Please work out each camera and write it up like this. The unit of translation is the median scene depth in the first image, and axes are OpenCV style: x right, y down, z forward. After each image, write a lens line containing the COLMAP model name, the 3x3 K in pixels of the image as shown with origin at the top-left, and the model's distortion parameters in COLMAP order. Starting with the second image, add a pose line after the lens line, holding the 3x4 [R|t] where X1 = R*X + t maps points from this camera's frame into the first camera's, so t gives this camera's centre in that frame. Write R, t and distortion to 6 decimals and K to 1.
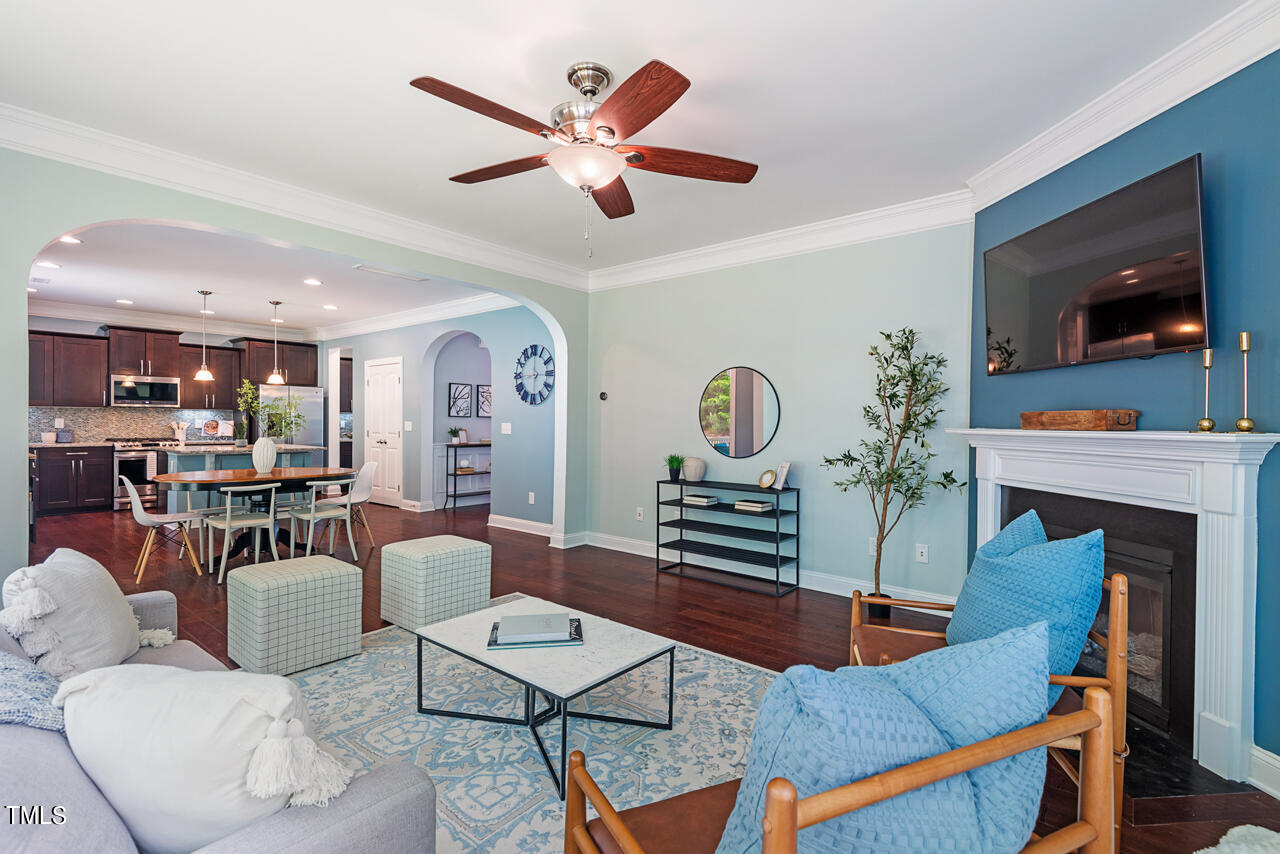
lens RADIAL K [[580.0, 0, 639.8], [0, 580.0, 430.0], [0, 0, 1]] dist [0.029143, -0.018635]
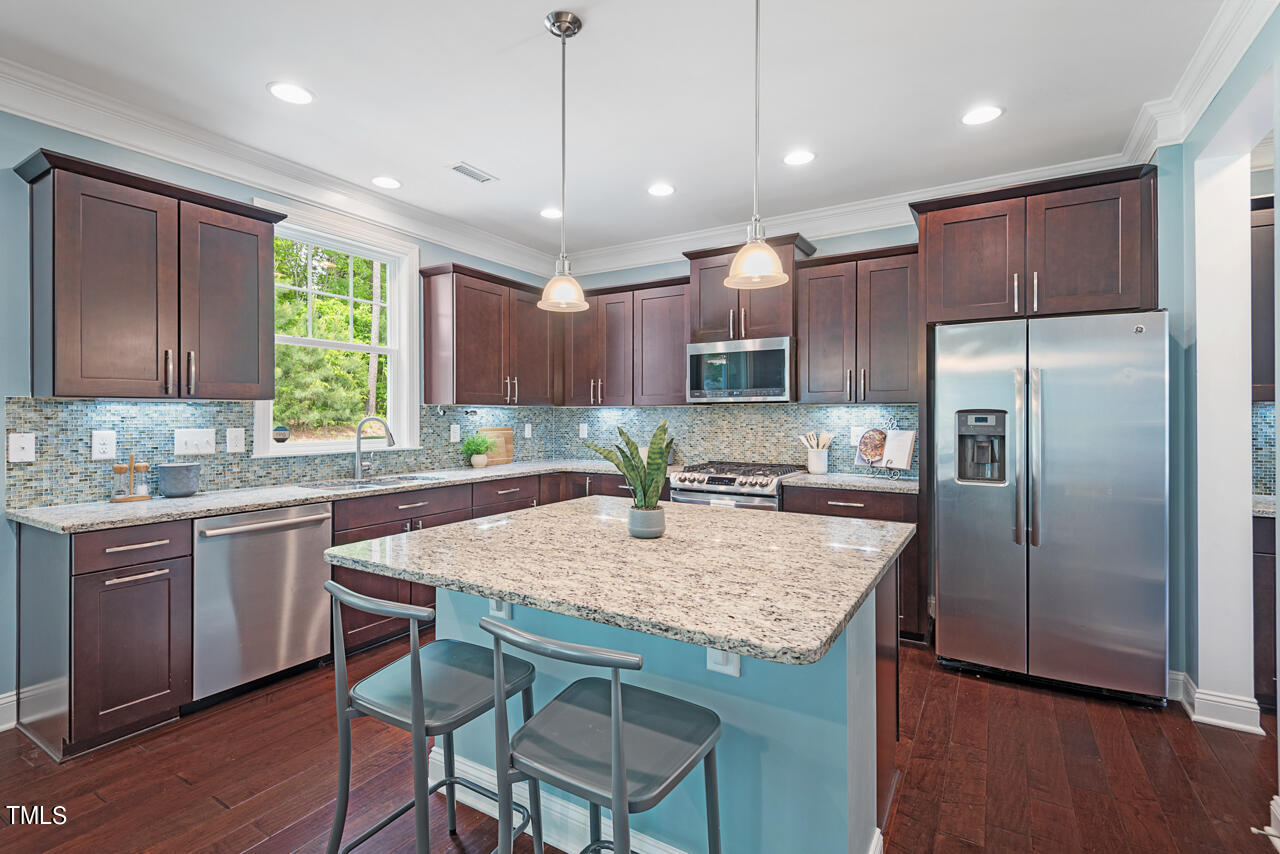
lens RADIAL K [[580.0, 0, 643.4], [0, 580.0, 417.5], [0, 0, 1]] dist [0.029143, -0.018635]
pose [[0.146566, -0.005203, -0.989187, -0.378214], [-0.014154, 0.999873, -0.007356, -0.021908], [0.989100, 0.015079, 0.146474, 0.870198]]
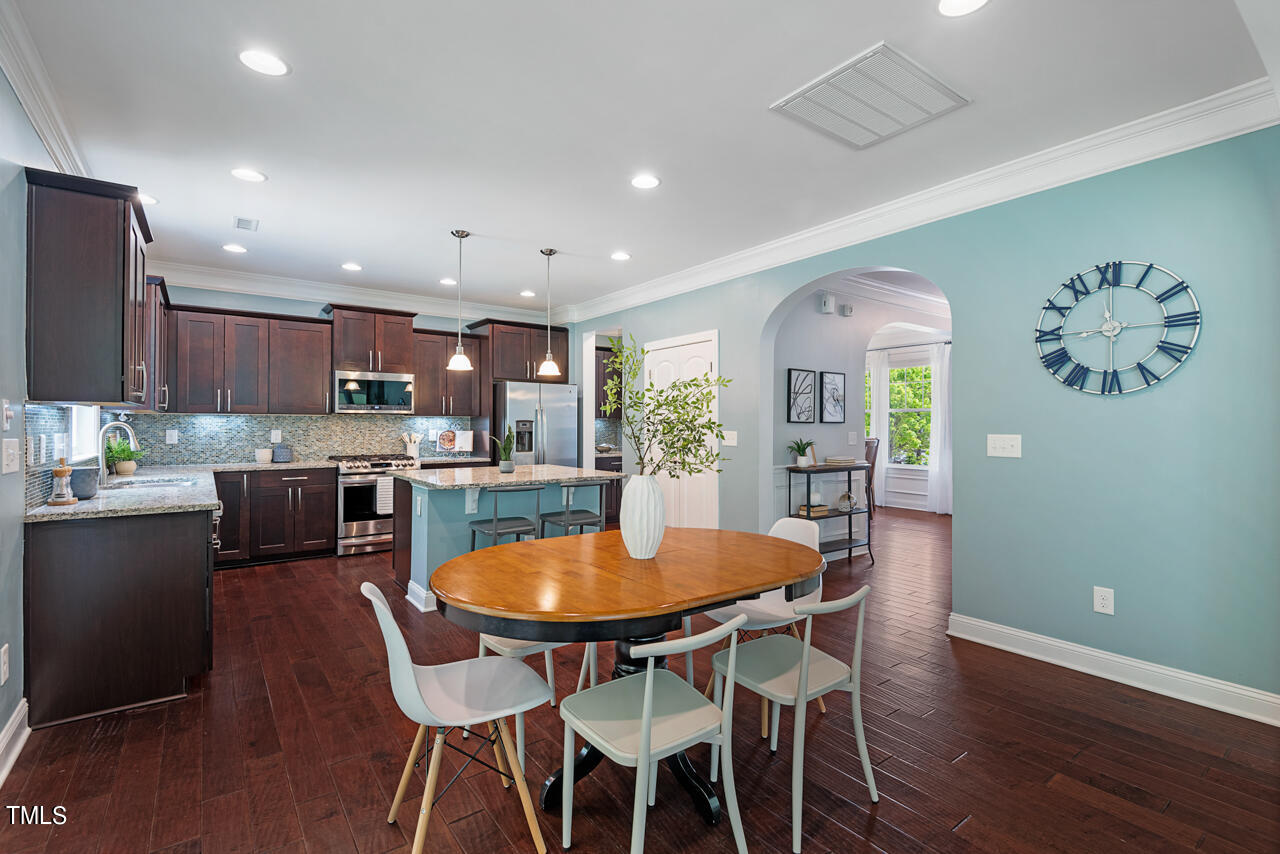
lens RADIAL K [[580.0, 0, 648.0], [0, 580.0, 425.1], [0, 0, 1]] dist [0.029143, -0.018635]
pose [[0.972055, -0.008318, -0.234607, -0.343152], [0.004231, 0.999830, -0.017920, -0.010134], [0.234716, 0.016426, 0.971925, 0.374790]]
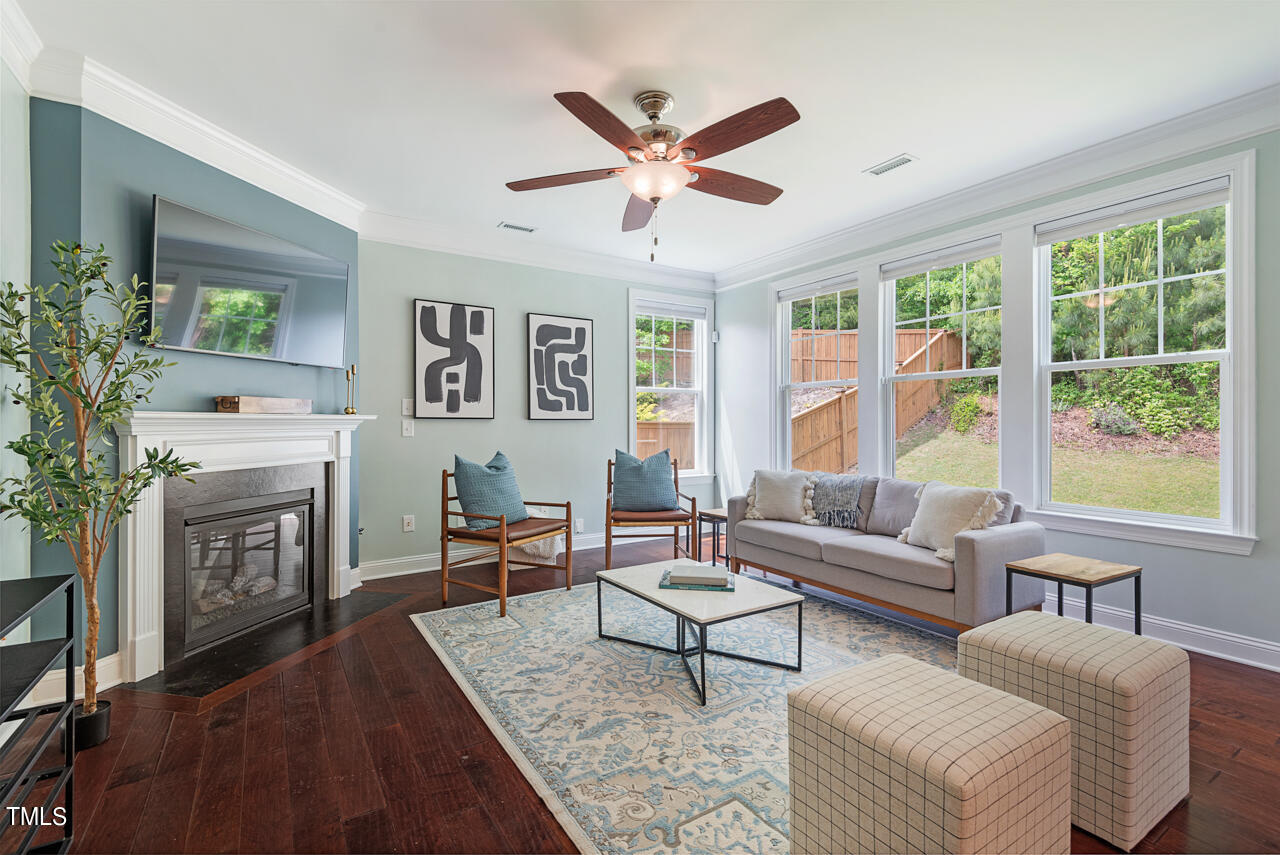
lens RADIAL K [[580.0, 0, 642.5], [0, 580.0, 422.0], [0, 0, 1]] dist [0.029143, -0.018635]
pose [[-0.950869, -0.007318, 0.309507, -0.132278], [-0.003190, 0.999899, 0.013840, -0.001198], [-0.309577, 0.012173, -0.950796, 0.655068]]
